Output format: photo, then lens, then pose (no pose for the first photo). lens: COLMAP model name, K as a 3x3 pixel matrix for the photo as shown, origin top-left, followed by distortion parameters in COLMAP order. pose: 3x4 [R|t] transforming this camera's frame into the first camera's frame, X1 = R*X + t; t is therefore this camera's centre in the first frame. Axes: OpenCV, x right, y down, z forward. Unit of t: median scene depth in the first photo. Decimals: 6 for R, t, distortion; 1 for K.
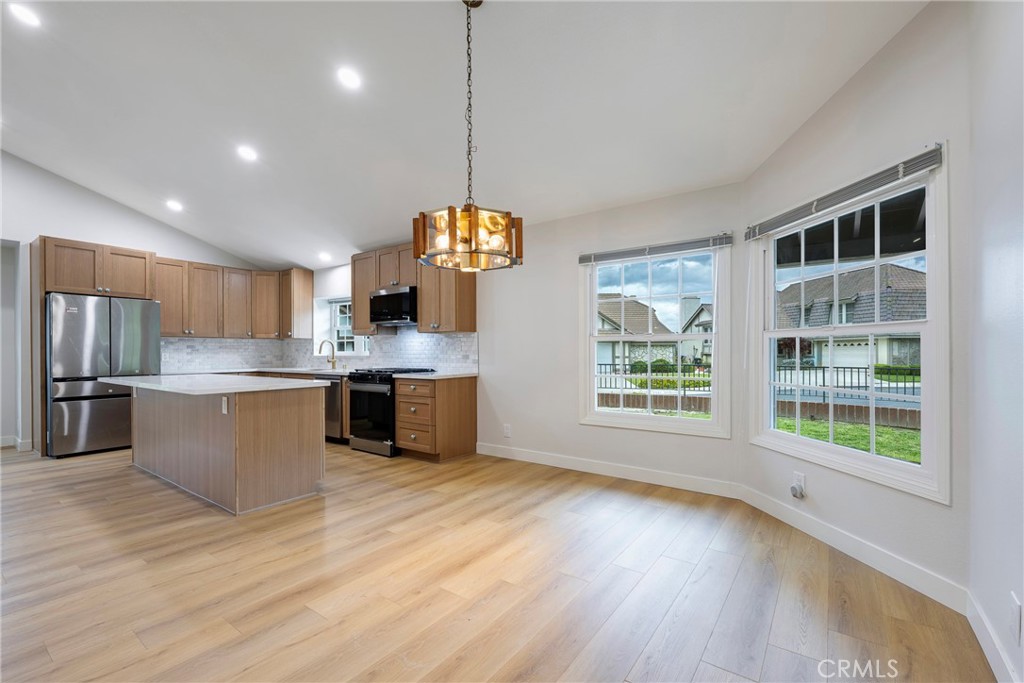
lens RADIAL K [[432.4, 0, 535.0], [0, 432.4, 353.1], [0, 0, 1]] dist [-0.000129, 0.000235]
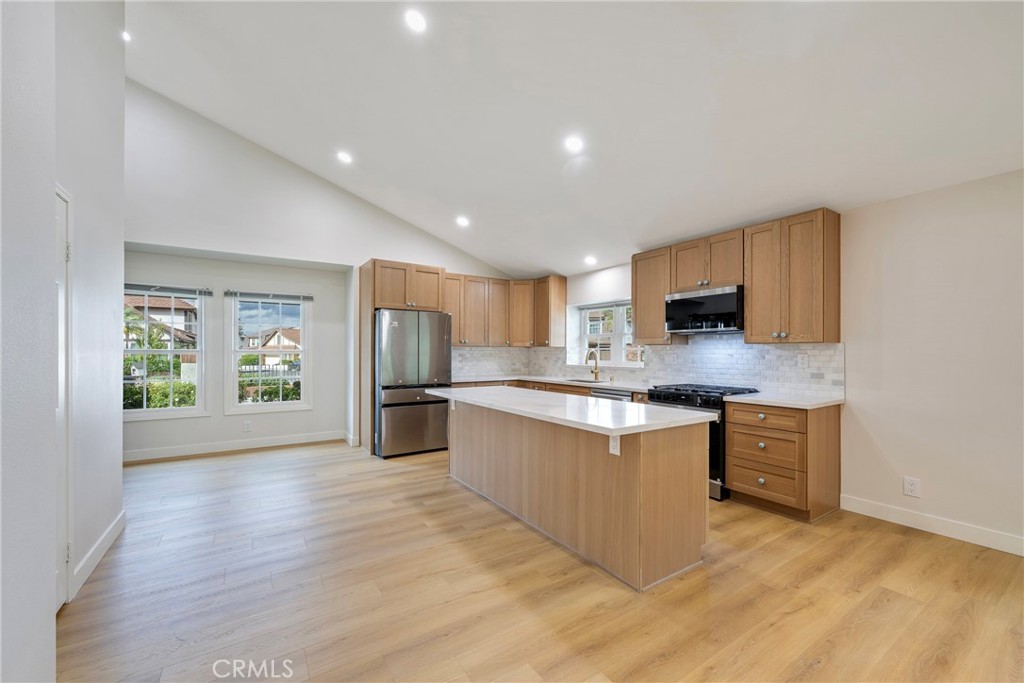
lens RADIAL K [[410.3, 0, 511.6], [0, 410.3, 350.0], [0, 0, 1]] dist [-0.002073, -0.000304]
pose [[0.924214, 0.003689, -0.381858, -0.396019], [-0.006309, 0.999964, -0.005608, -0.029721], [0.381823, 0.007592, 0.924204, 0.152092]]
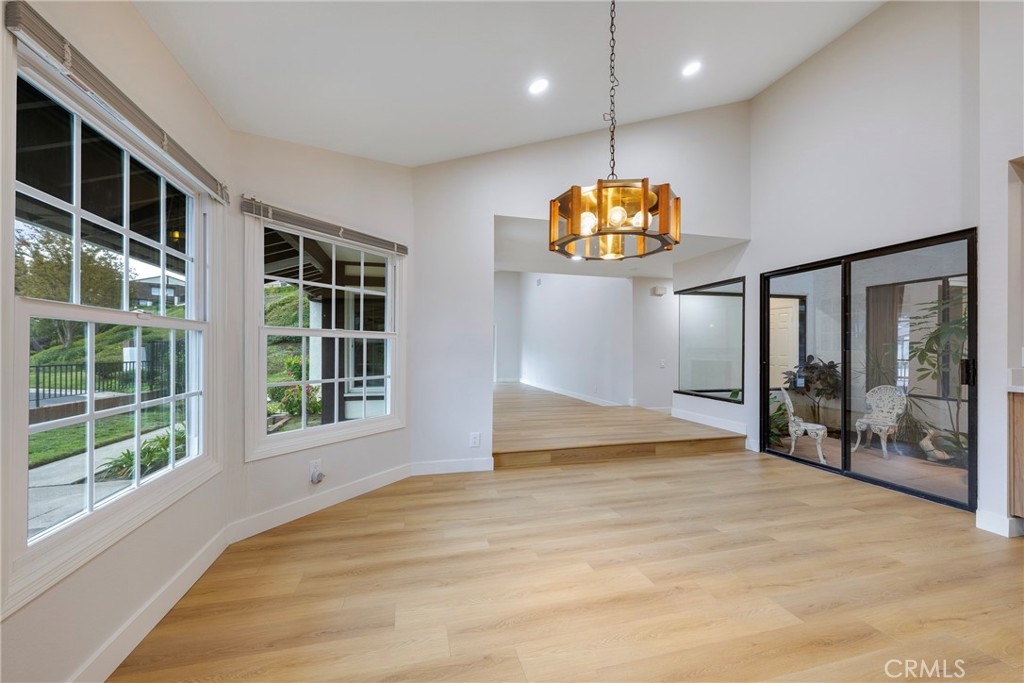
lens RADIAL K [[403.5, 0, 511.2], [0, 403.5, 347.8], [0, 0, 1]] dist [-0.000413, 0.000013]
pose [[-0.759833, 0.002506, 0.650114, -0.255097], [0.001530, 0.999997, -0.002067, -0.003859], [-0.650117, -0.000576, -0.759834, 0.852729]]
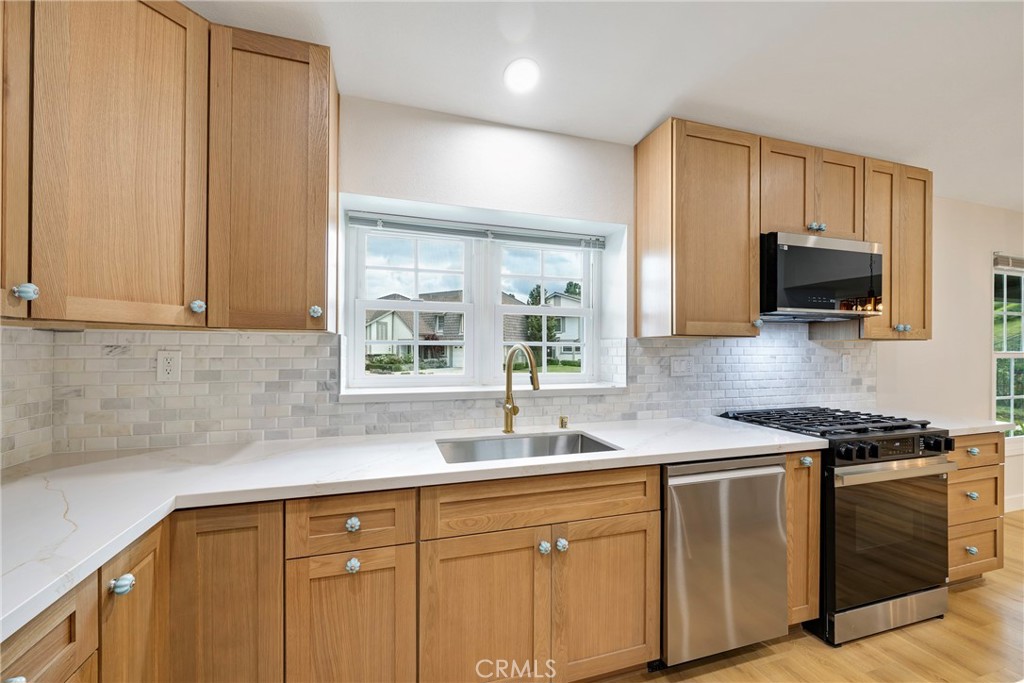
lens RADIAL K [[403.5, 0, 511.2], [0, 403.5, 347.8], [0, 0, 1]] dist [-0.000413, 0.000013]
pose [[0.622129, 0.011202, 0.782835, -0.933331], [-0.003048, 0.999925, -0.011887, -0.031235], [-0.782909, 0.005009, 0.622116, 1.076206]]
